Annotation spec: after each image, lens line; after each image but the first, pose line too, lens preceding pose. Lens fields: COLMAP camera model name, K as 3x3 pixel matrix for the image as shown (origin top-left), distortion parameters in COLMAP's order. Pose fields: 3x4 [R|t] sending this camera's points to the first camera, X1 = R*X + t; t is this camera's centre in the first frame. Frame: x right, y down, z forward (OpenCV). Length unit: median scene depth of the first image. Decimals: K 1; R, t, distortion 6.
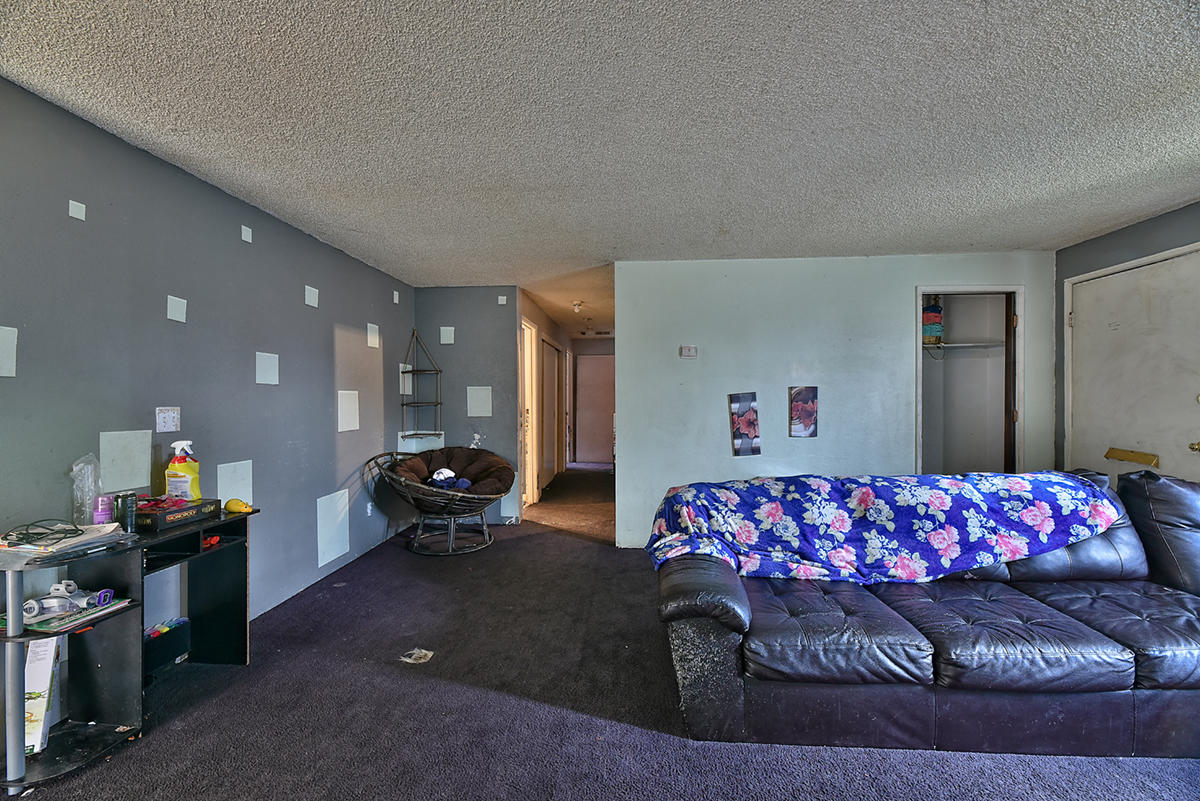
lens RADIAL K [[483.2, 0, 600.0], [0, 483.2, 400.5], [0, 0, 1]] dist [0.000789, -0.003412]
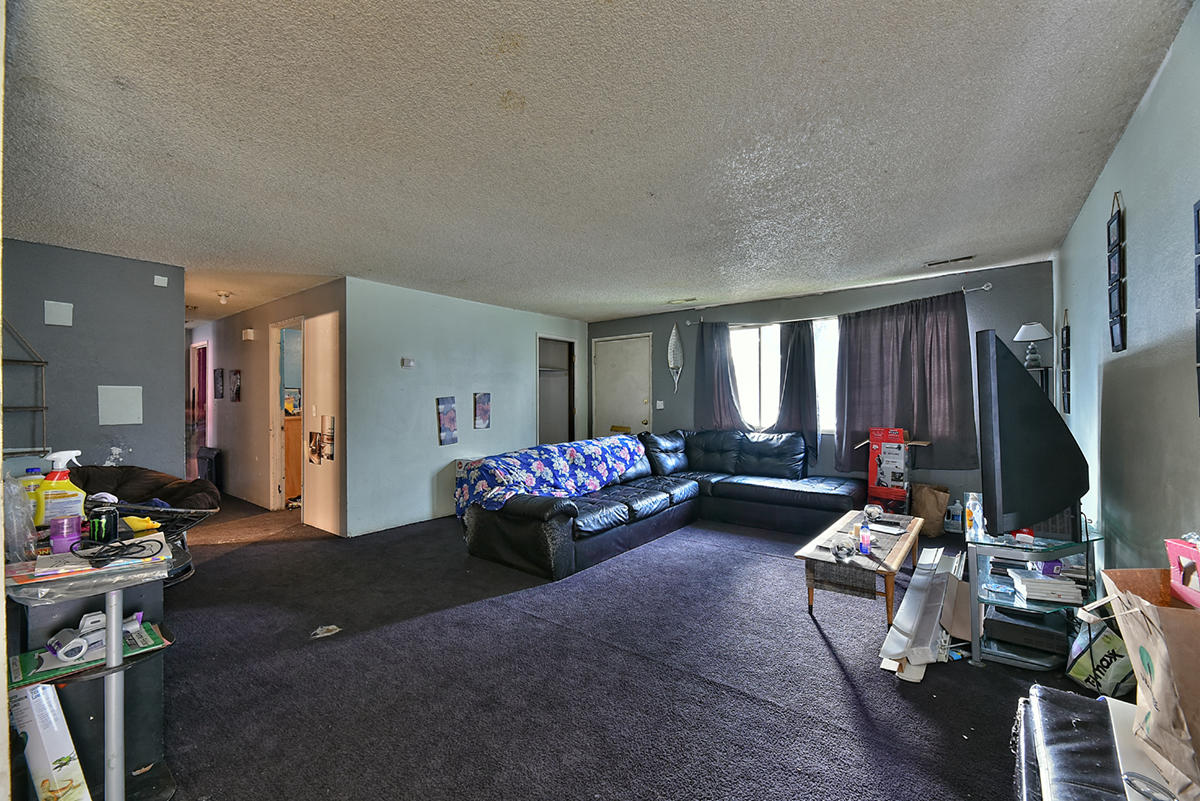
lens RADIAL K [[483.2, 0, 600.0], [0, 483.2, 400.5], [0, 0, 1]] dist [0.000789, -0.003412]
pose [[0.562376, 0.002836, 0.826877, -0.973704], [0.006163, 0.999952, -0.007622, 0.011132], [-0.826859, 0.009382, 0.562331, -0.156165]]
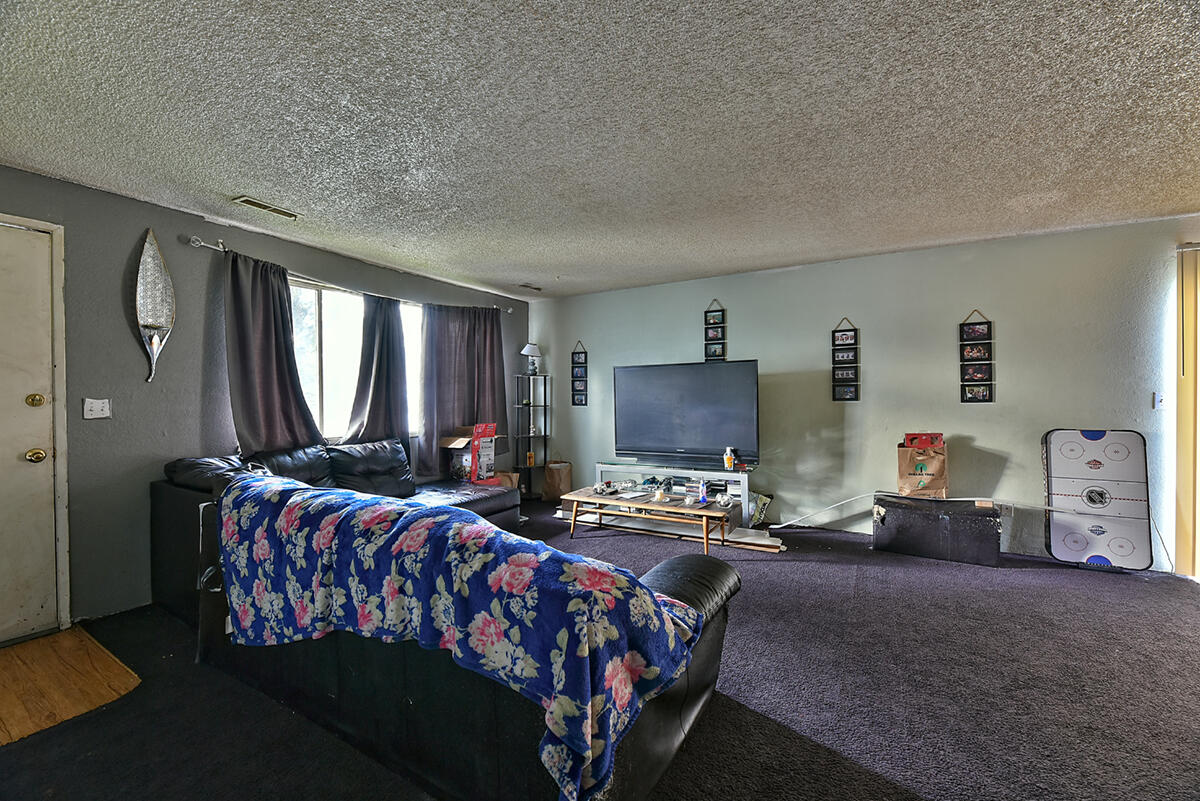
lens RADIAL K [[483.2, 0, 600.0], [0, 483.2, 400.5], [0, 0, 1]] dist [0.000789, -0.003412]
pose [[-0.892785, 0.007659, 0.450418, -0.072273], [0.012848, 0.999882, 0.008463, 0.003234], [-0.450300, 0.013342, -0.892777, 1.638370]]
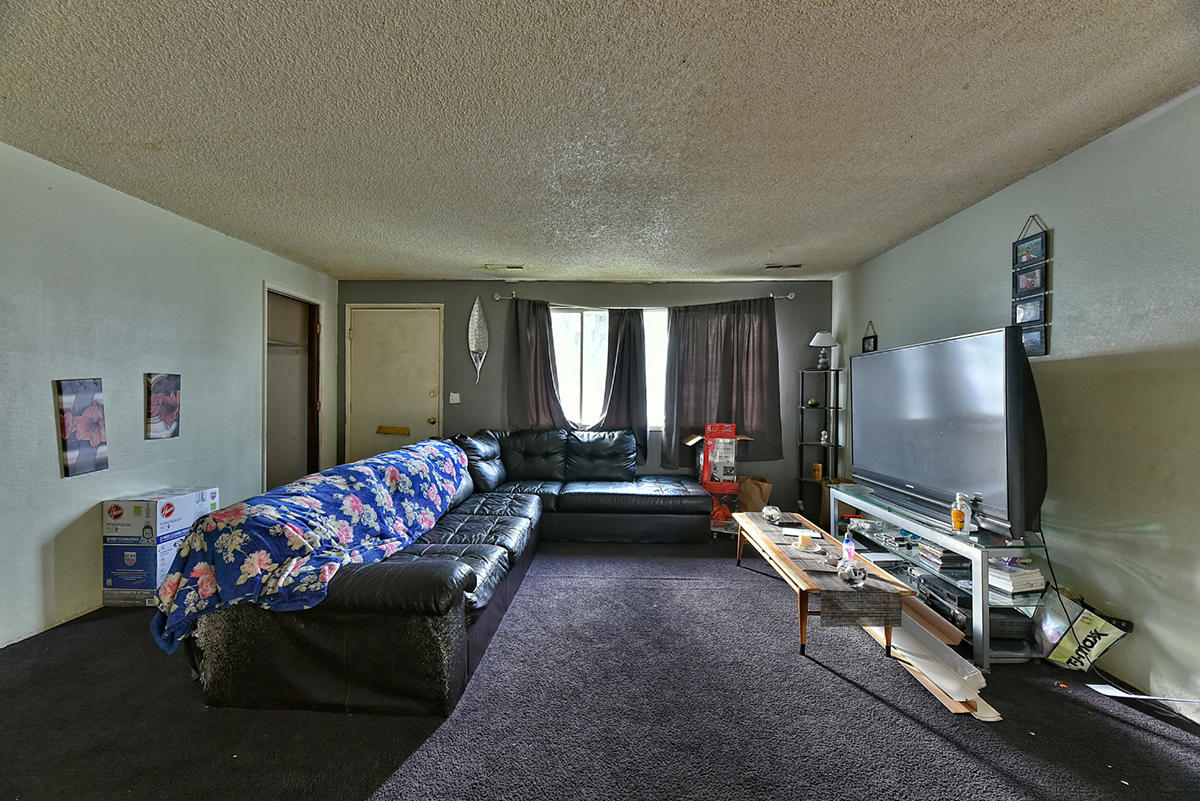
lens RADIAL K [[483.2, 0, 600.0], [0, 483.2, 400.5], [0, 0, 1]] dist [0.000789, -0.003412]
pose [[-0.028800, -0.007071, 0.999560, -0.659440], [-0.005367, 0.999962, 0.006920, 0.009048], [-0.999571, -0.005165, -0.028837, 0.544009]]
